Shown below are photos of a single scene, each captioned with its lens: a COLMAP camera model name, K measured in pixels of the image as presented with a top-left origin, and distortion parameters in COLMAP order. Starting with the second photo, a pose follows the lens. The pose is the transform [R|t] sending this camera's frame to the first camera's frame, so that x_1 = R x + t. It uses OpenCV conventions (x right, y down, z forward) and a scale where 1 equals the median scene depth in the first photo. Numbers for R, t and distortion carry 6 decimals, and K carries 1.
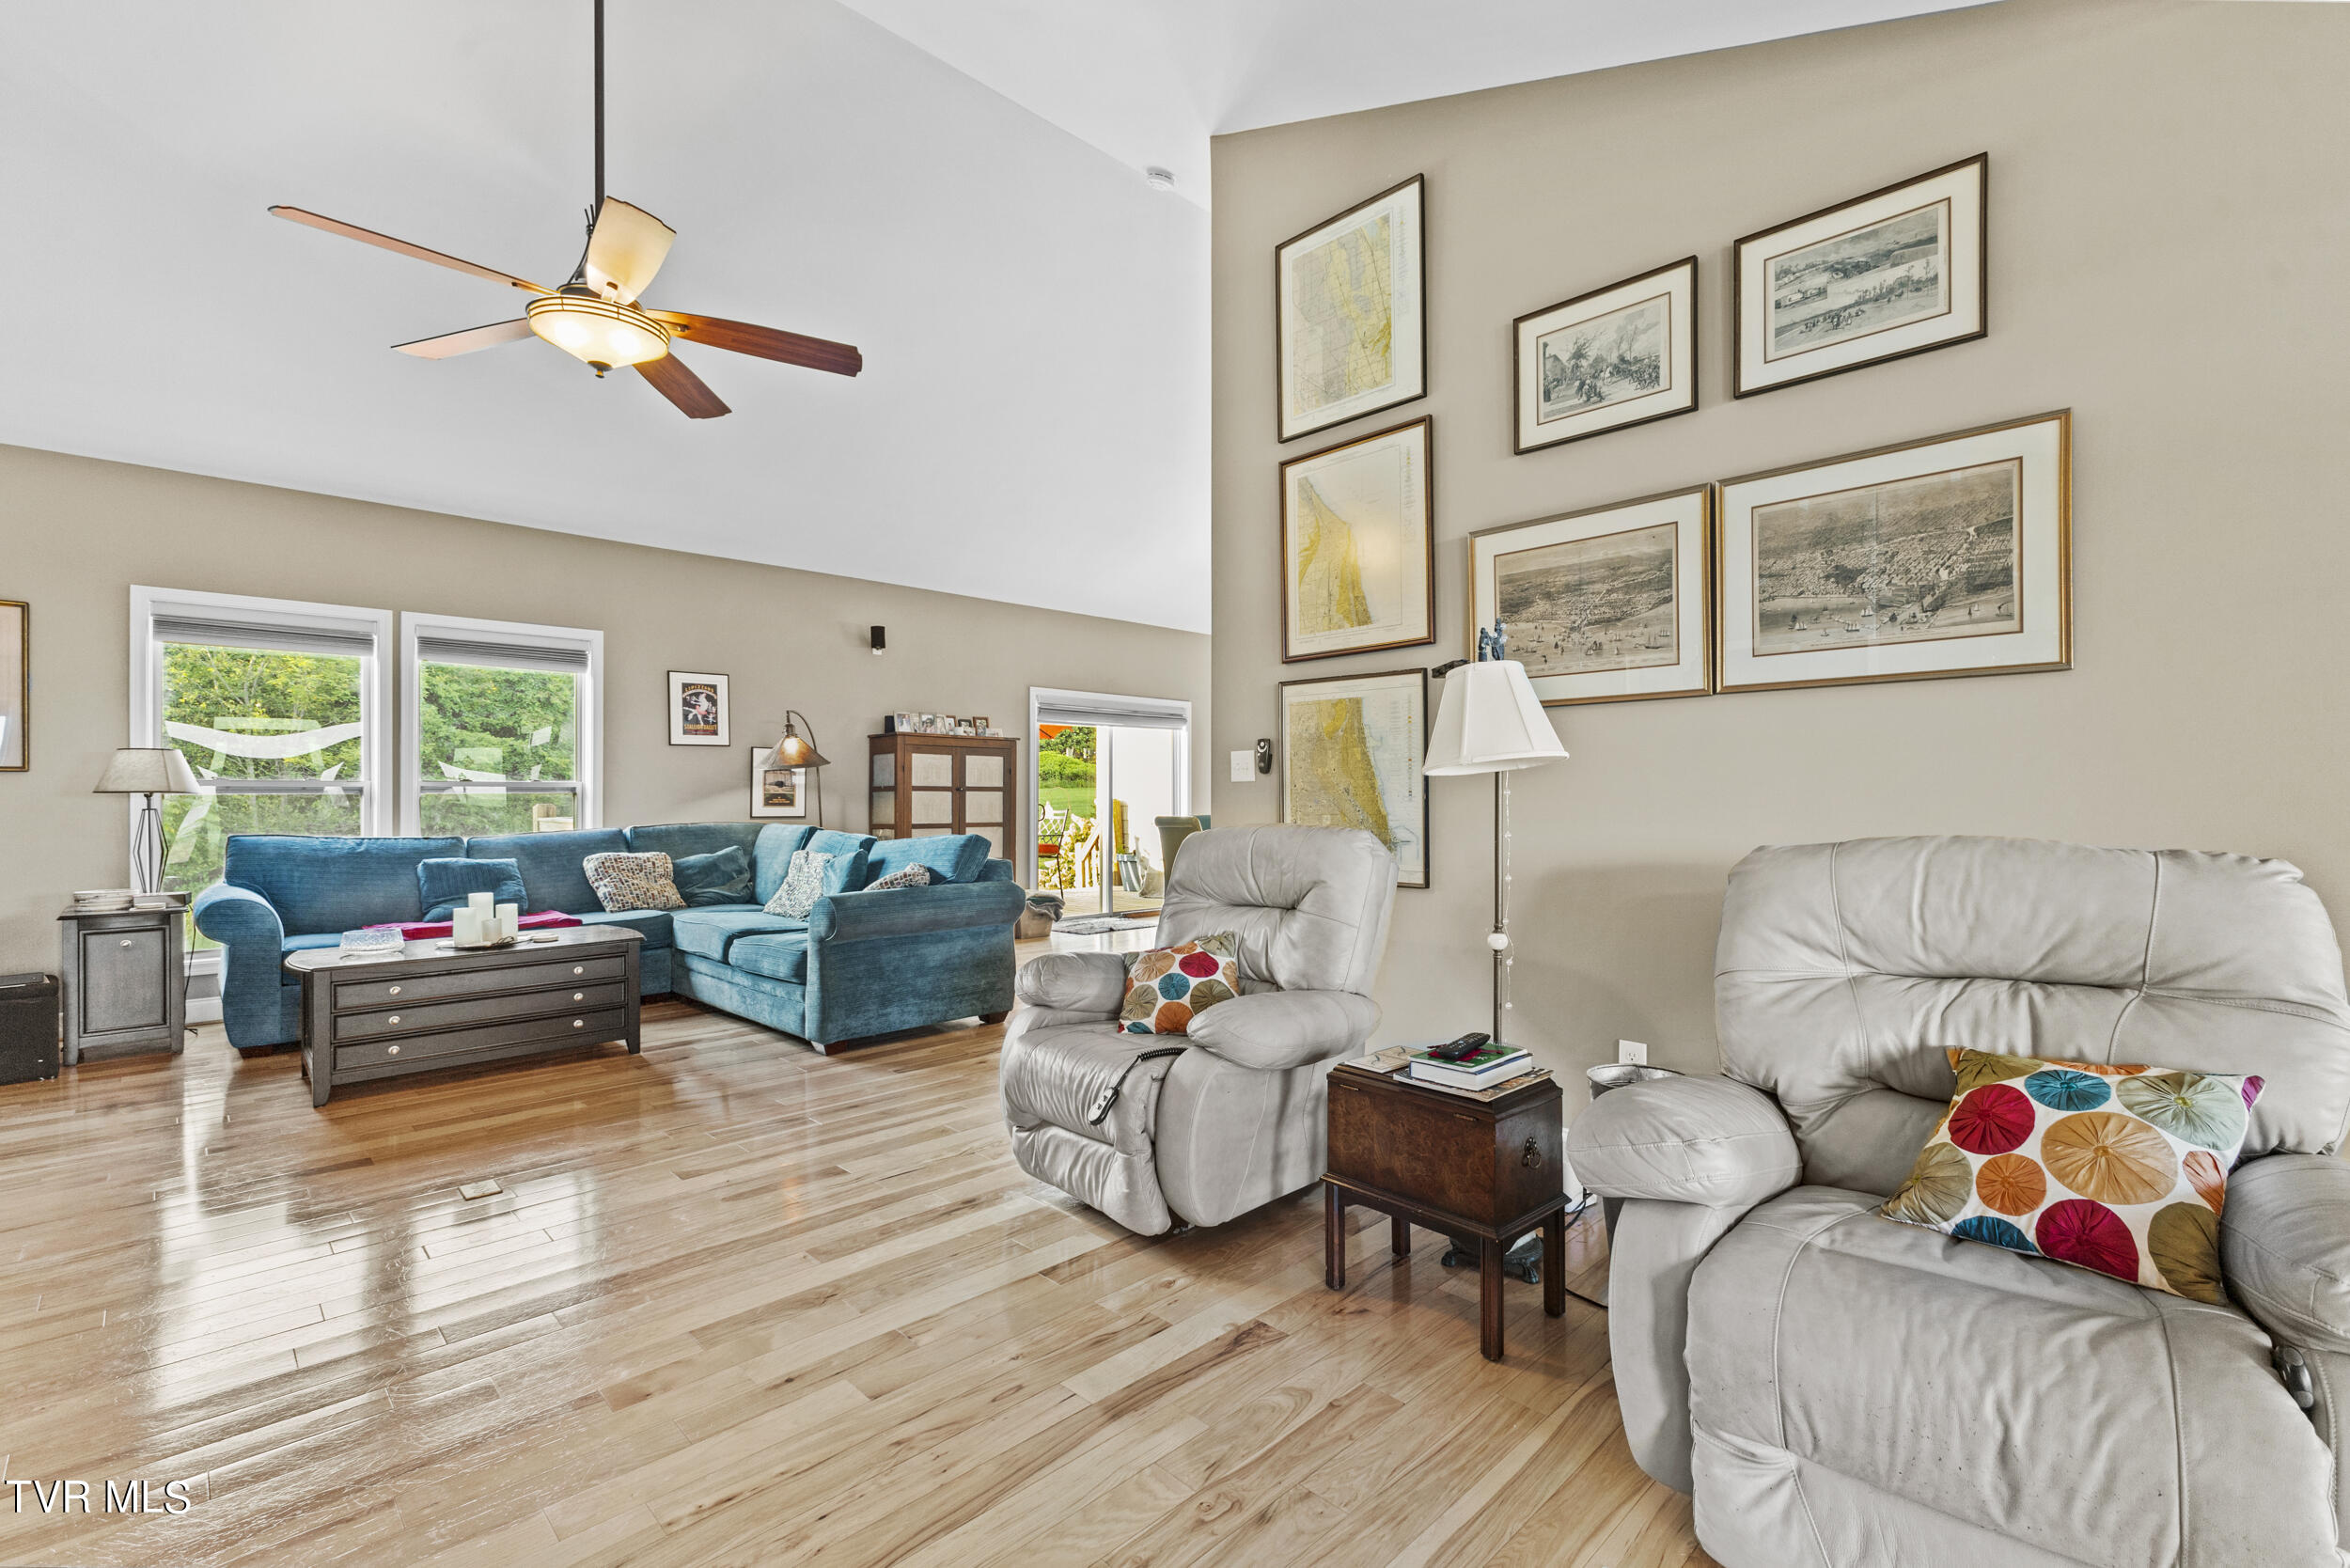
lens RADIAL K [[1024.9, 0, 1171.6], [0, 1024.9, 796.4], [0, 0, 1]] dist [0.012260, -0.002180]
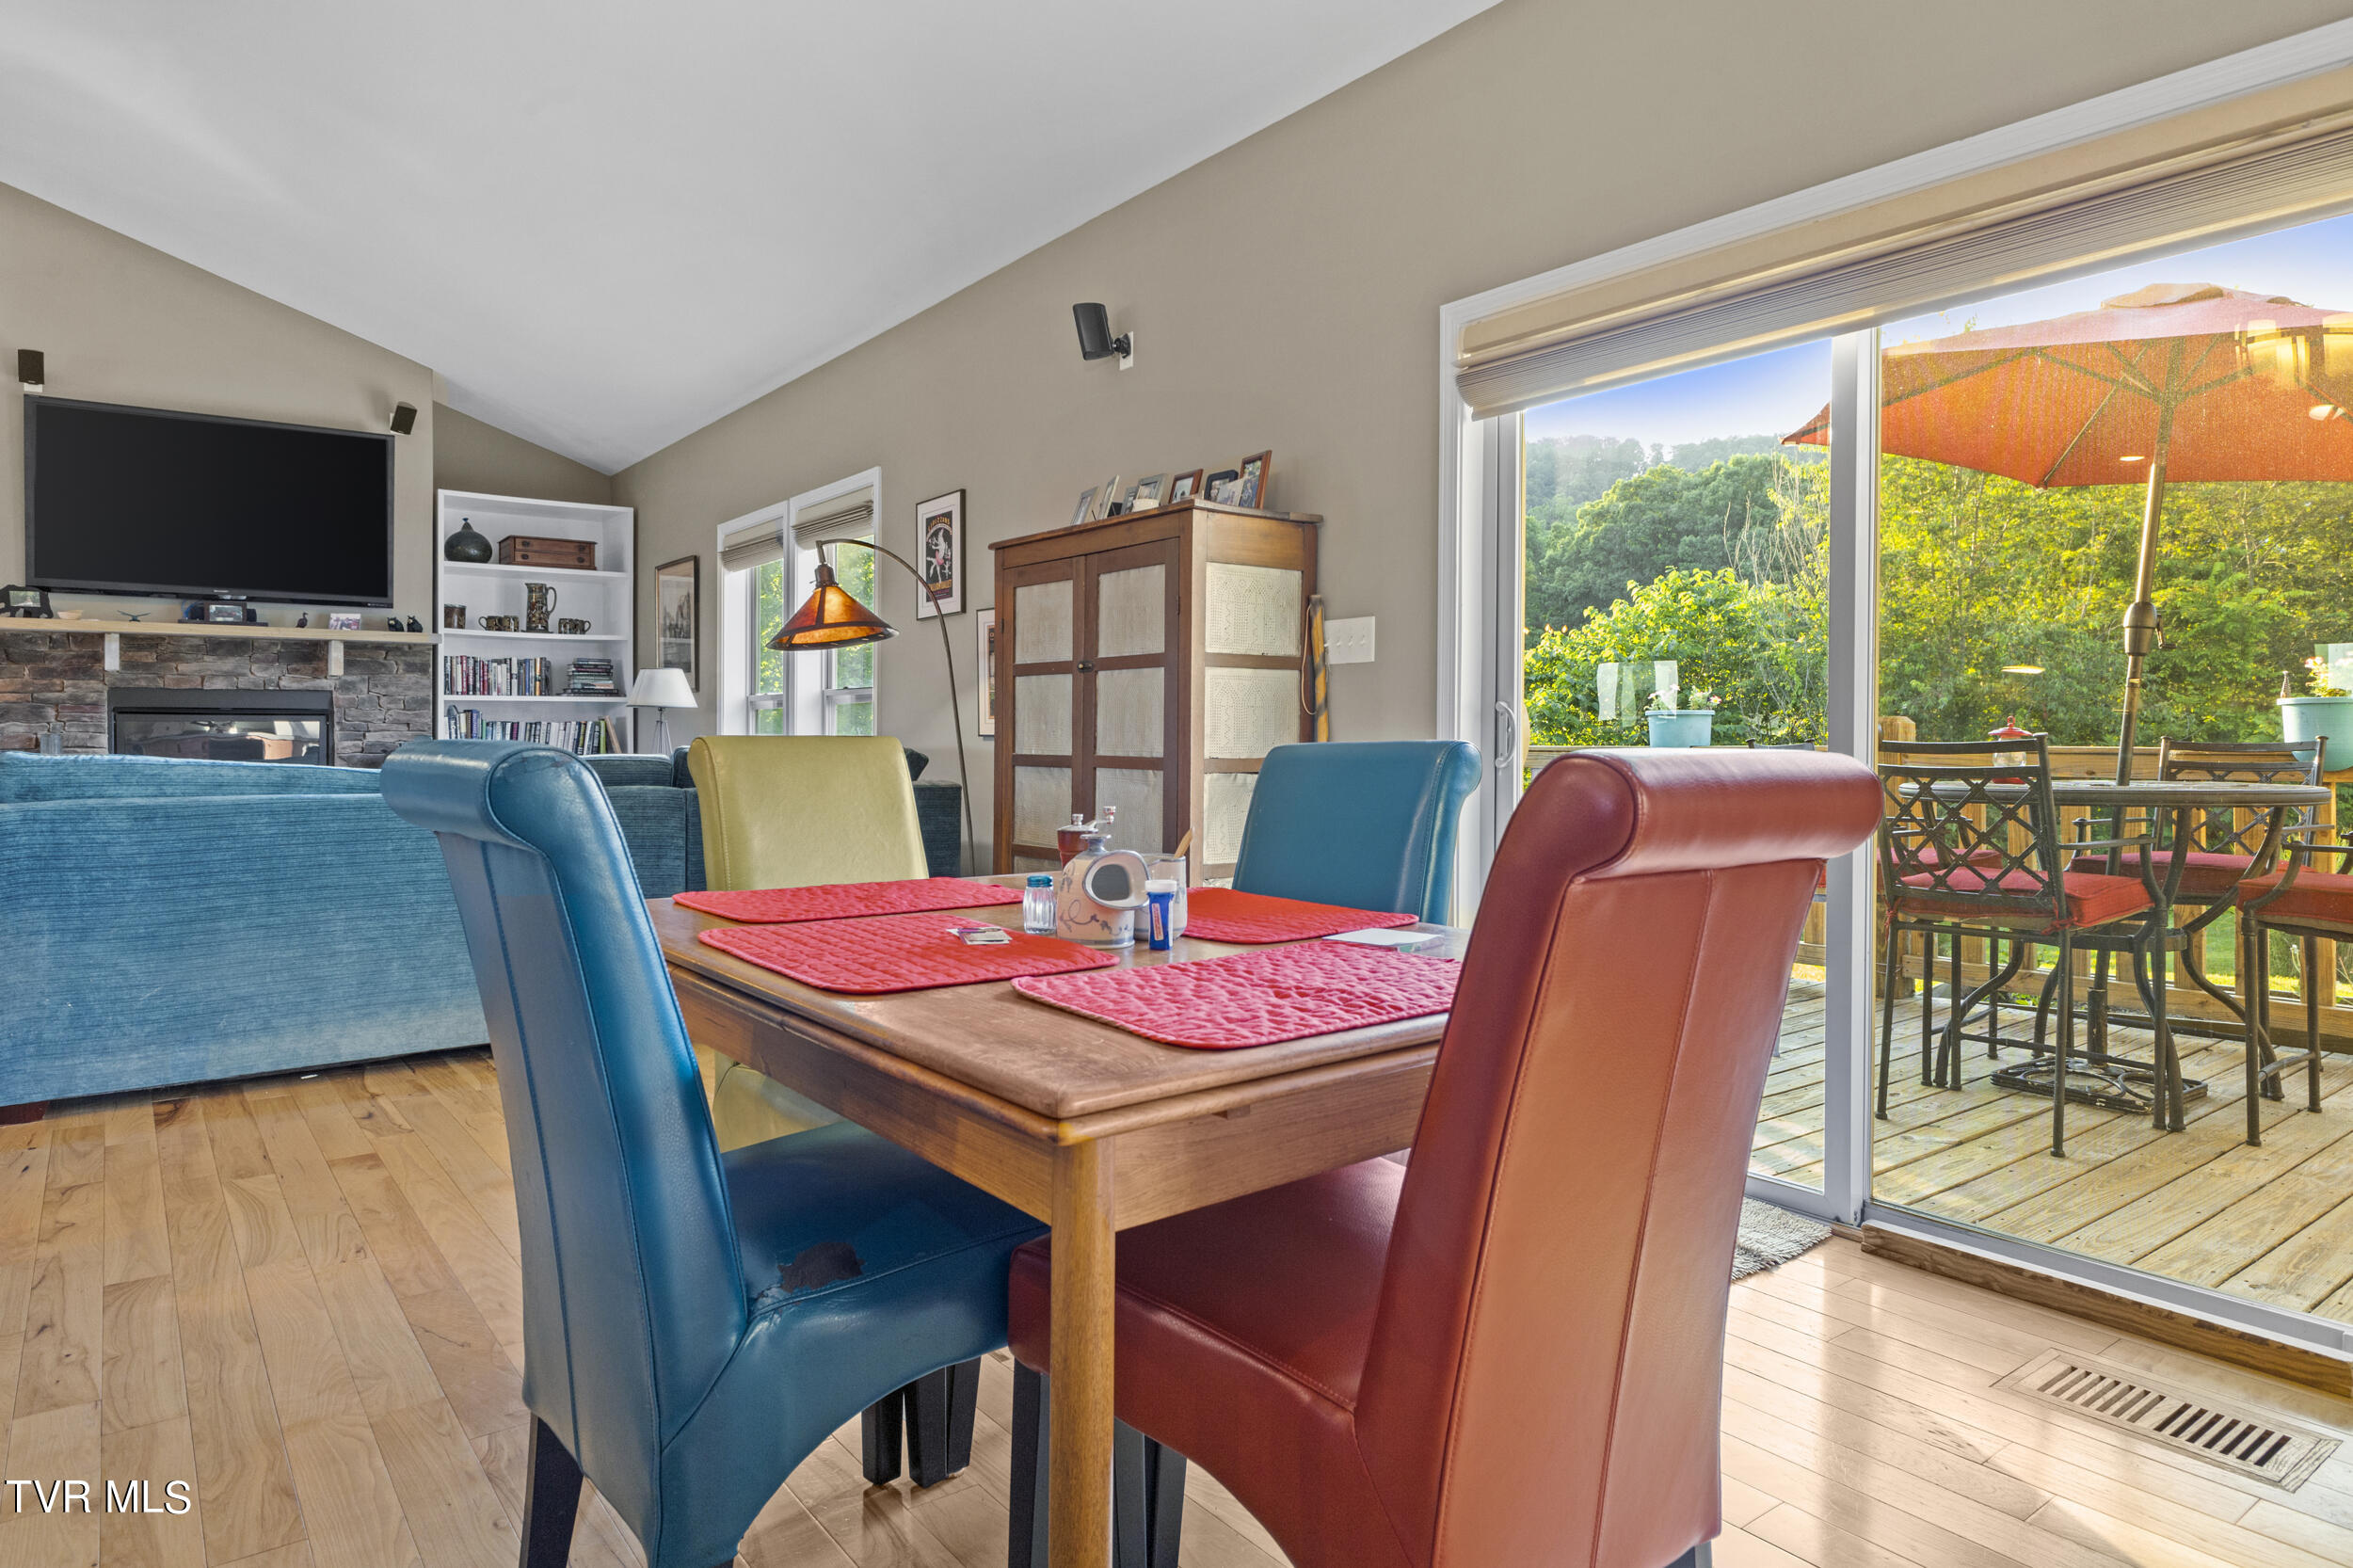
lens RADIAL K [[1386.9, 0, 1194.5], [0, 1386.9, 745.2], [0, 0, 1]] dist [0.000381, -0.004360]
pose [[-0.109213, 0.005607, -0.994003, 0.532460], [0.000174, 0.999984, 0.005622, 0.033762], [0.994018, 0.000441, -0.109212, 1.986023]]
